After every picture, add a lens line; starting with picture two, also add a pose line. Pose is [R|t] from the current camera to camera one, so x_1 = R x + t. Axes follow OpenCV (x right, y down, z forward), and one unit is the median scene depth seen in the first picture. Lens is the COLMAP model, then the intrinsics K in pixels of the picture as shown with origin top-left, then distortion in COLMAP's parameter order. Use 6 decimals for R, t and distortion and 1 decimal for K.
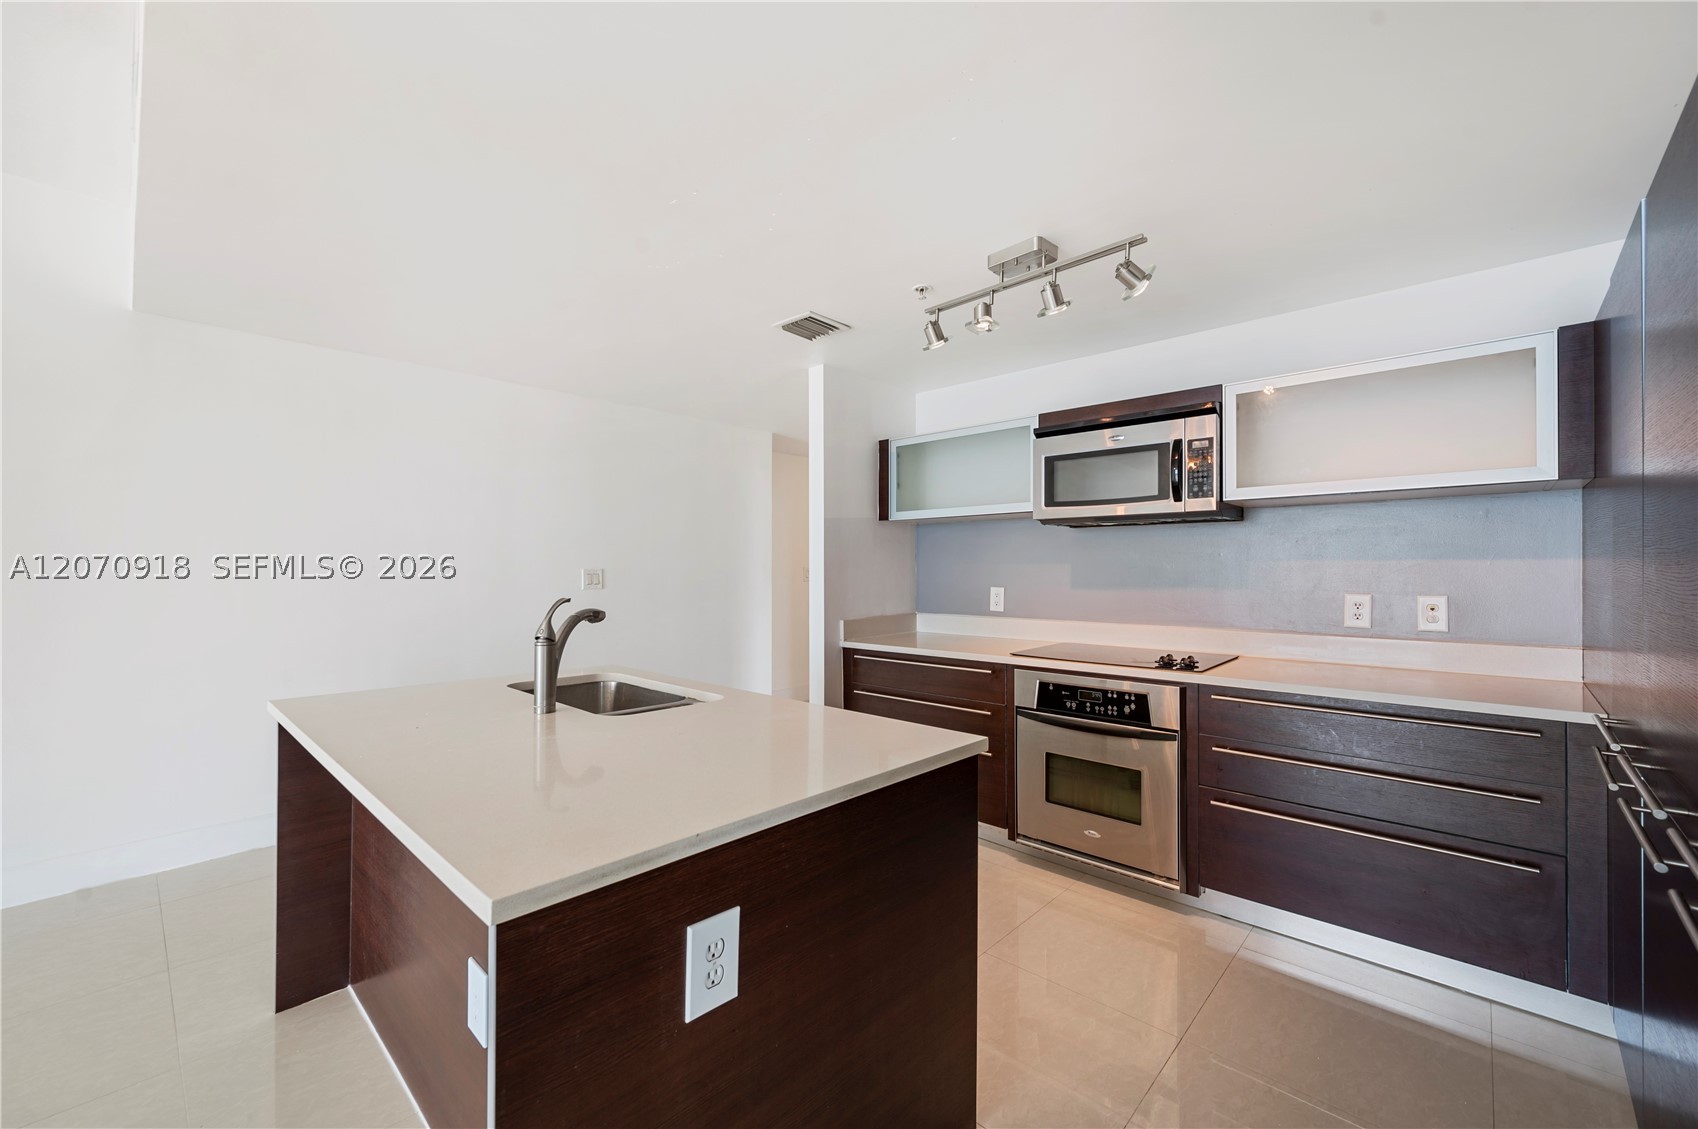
lens RADIAL K [[680.0, 0, 853.3], [0, 680.0, 569.7], [0, 0, 1]] dist [-0.000031, -0.000201]
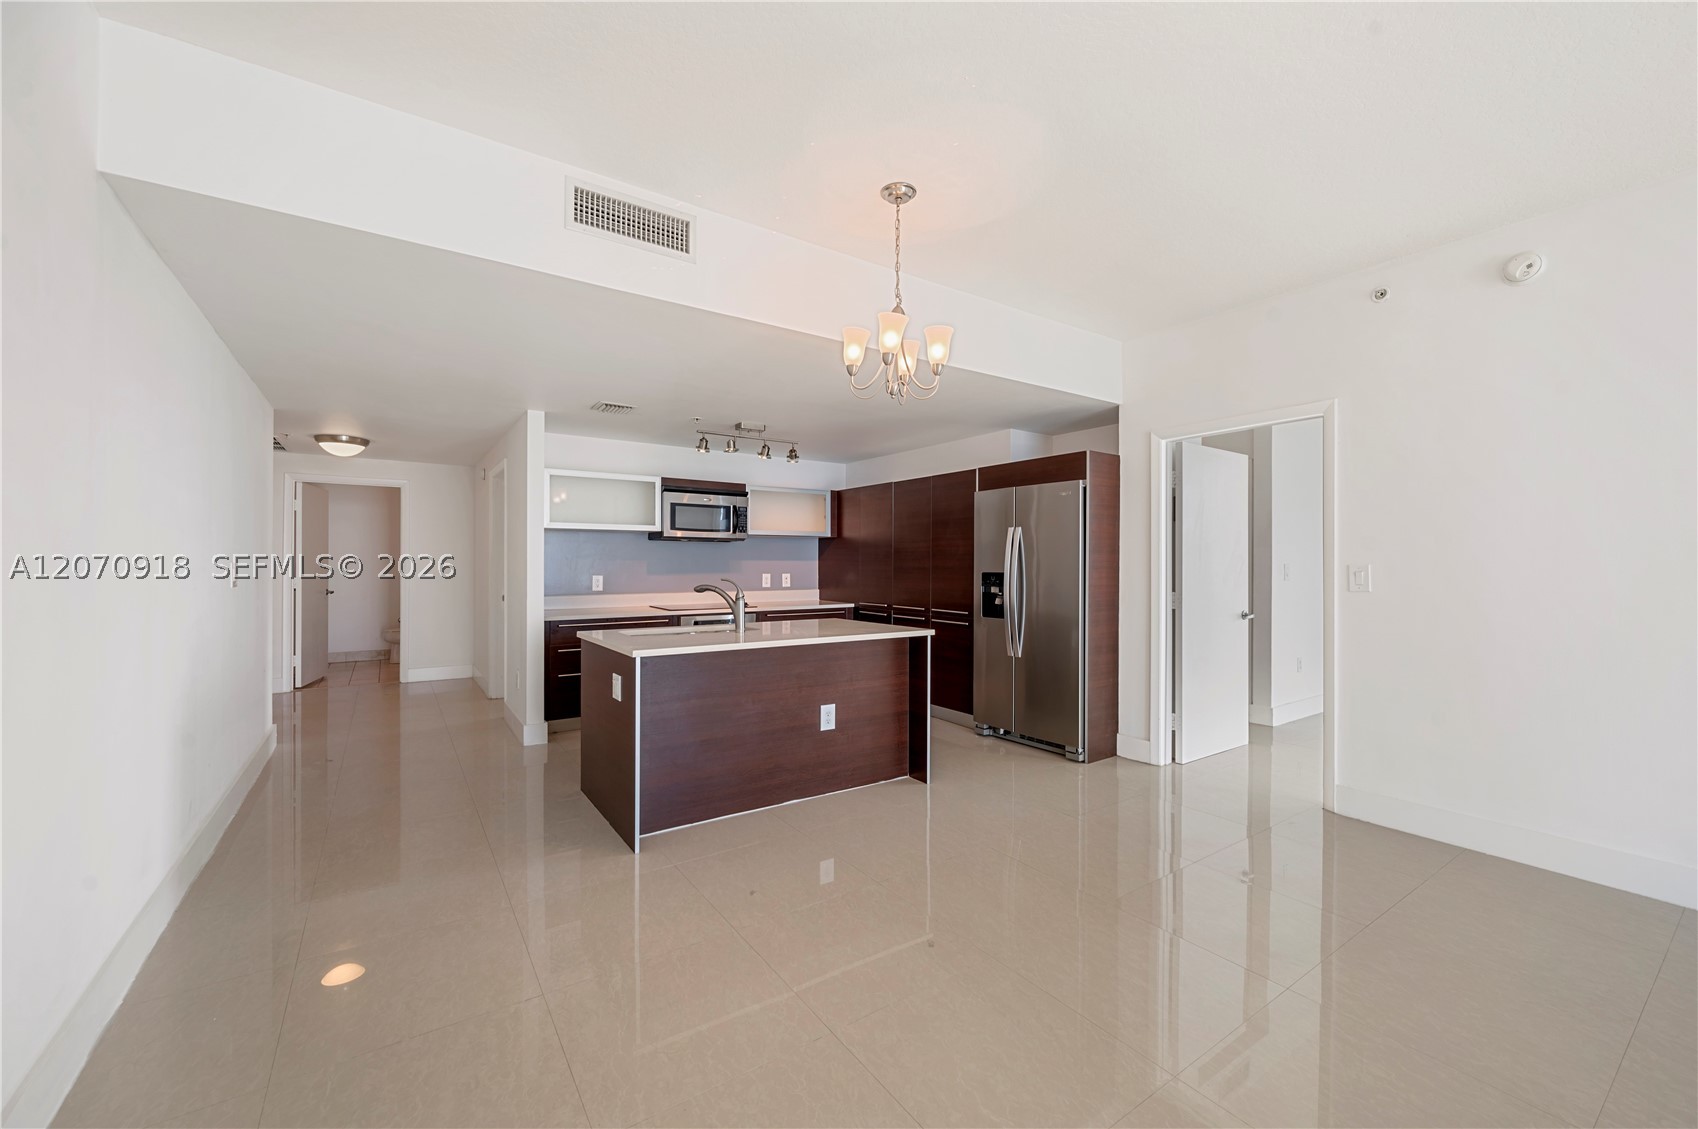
lens RADIAL K [[680.0, 0, 852.2], [0, 680.0, 563.1], [0, 0, 1]] dist [-0.000031, -0.000201]
pose [[0.223829, -0.003876, 0.974621, -1.582307], [-0.007943, 0.999952, 0.005801, -0.020371], [-0.974596, -0.009039, 0.223787, 0.130527]]
